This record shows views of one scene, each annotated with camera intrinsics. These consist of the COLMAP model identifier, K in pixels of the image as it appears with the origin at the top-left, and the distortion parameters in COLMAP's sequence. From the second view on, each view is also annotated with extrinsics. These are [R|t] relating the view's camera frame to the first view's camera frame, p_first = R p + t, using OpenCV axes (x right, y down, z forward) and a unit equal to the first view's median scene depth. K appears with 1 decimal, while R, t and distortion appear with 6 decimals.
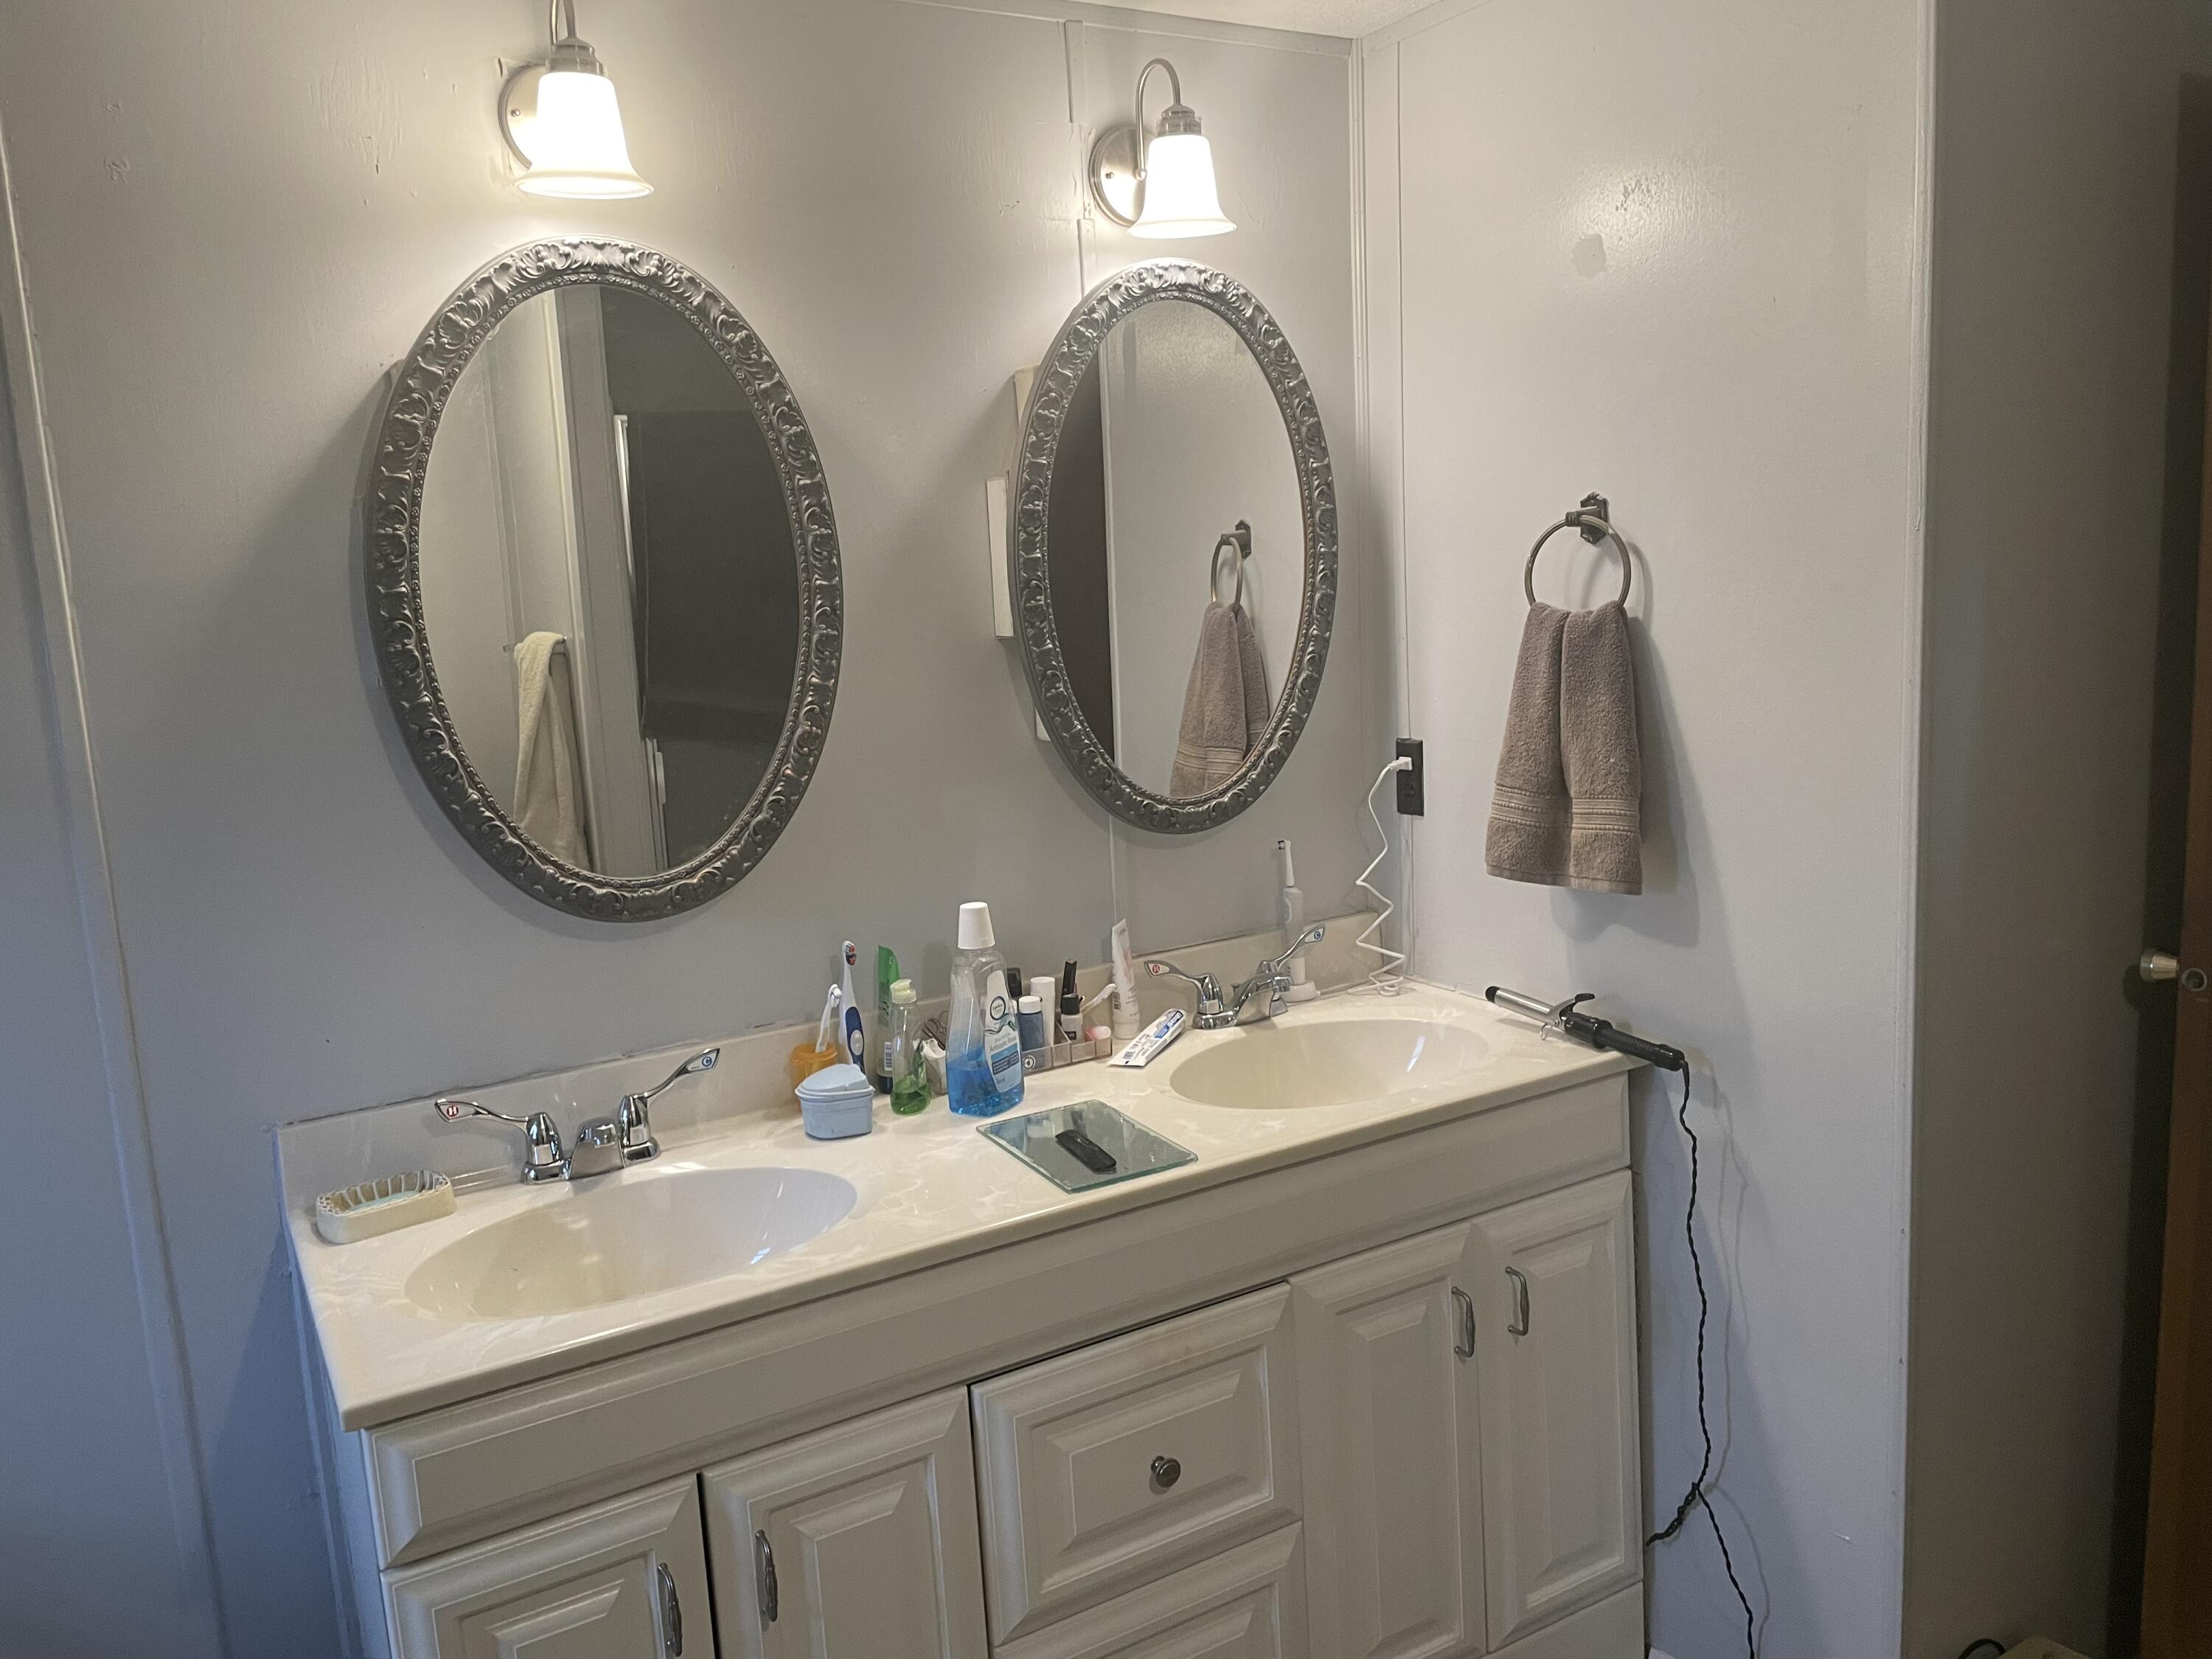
lens RADIAL K [[1661.7, 0, 1104.8], [0, 1661.7, 842.0], [0, 0, 1]] dist [0.048502, -0.034690]
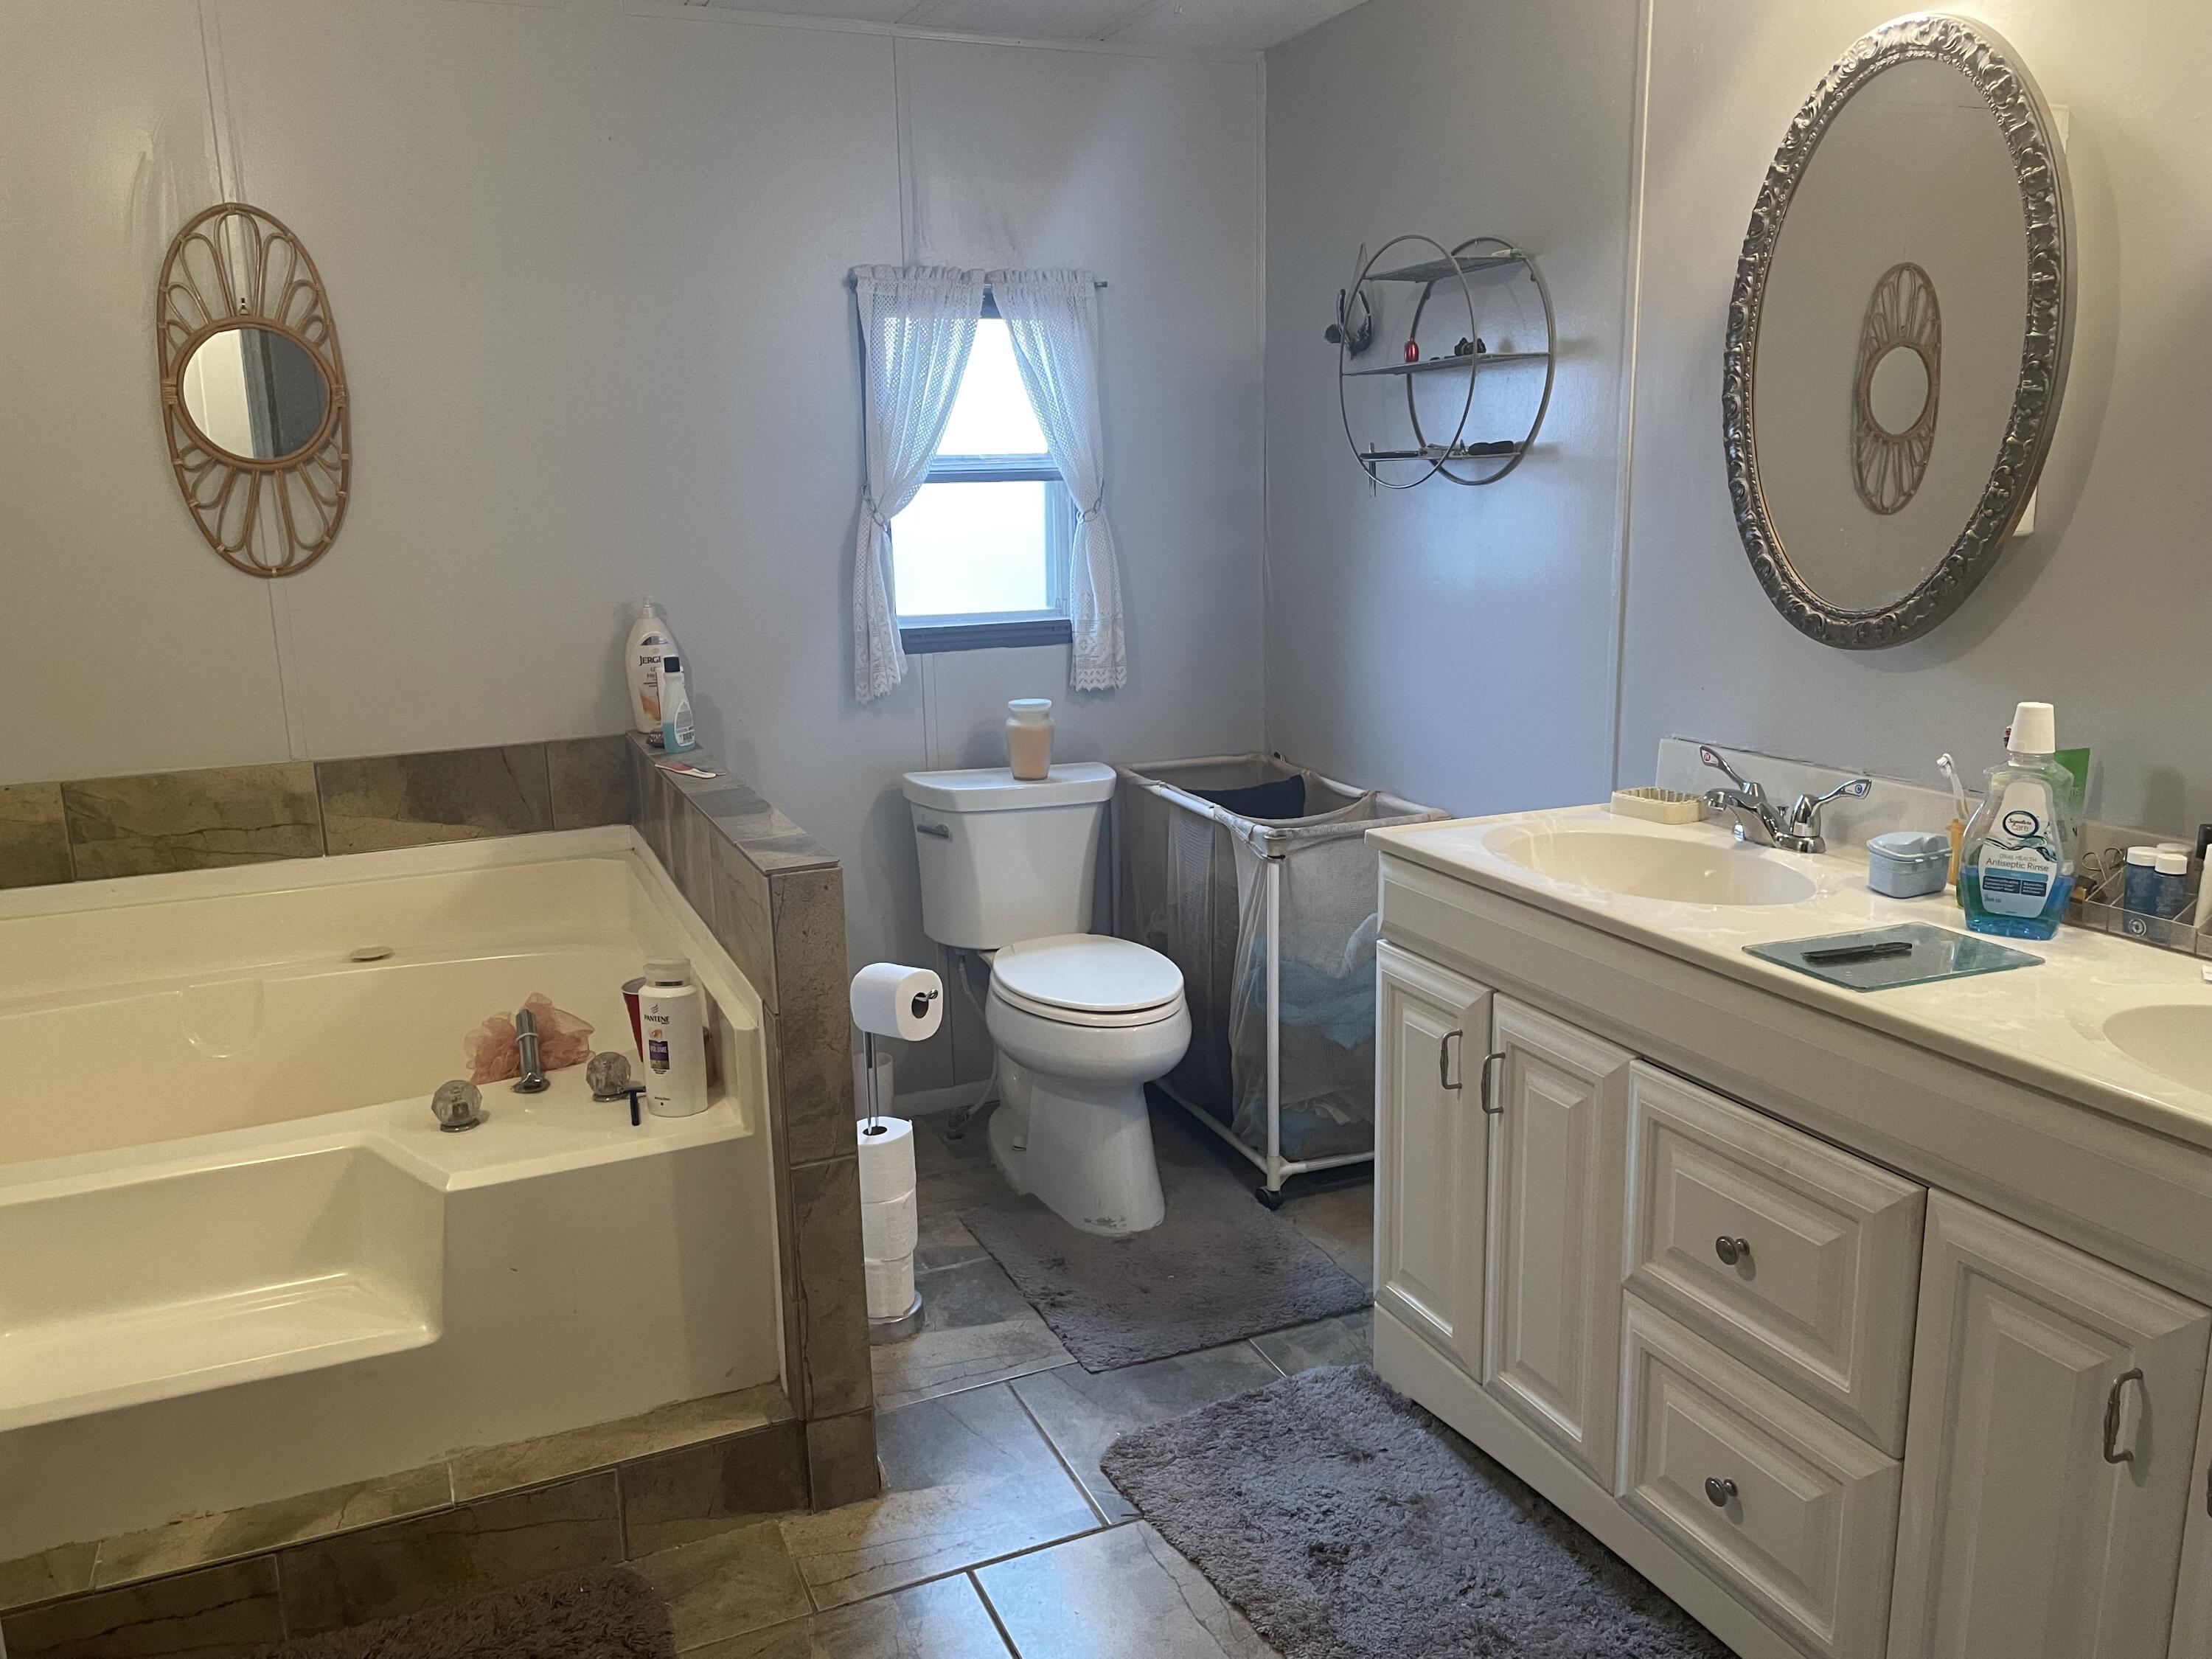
lens RADIAL K [[1661.7, 0, 1112.6], [0, 1661.7, 815.3], [0, 0, 1]] dist [0.048502, -0.034690]
pose [[-0.109807, 0.261902, -0.958827, 0.939345], [-0.140996, 0.950801, 0.275857, -0.093048], [0.983902, 0.165482, -0.067478, 0.638238]]
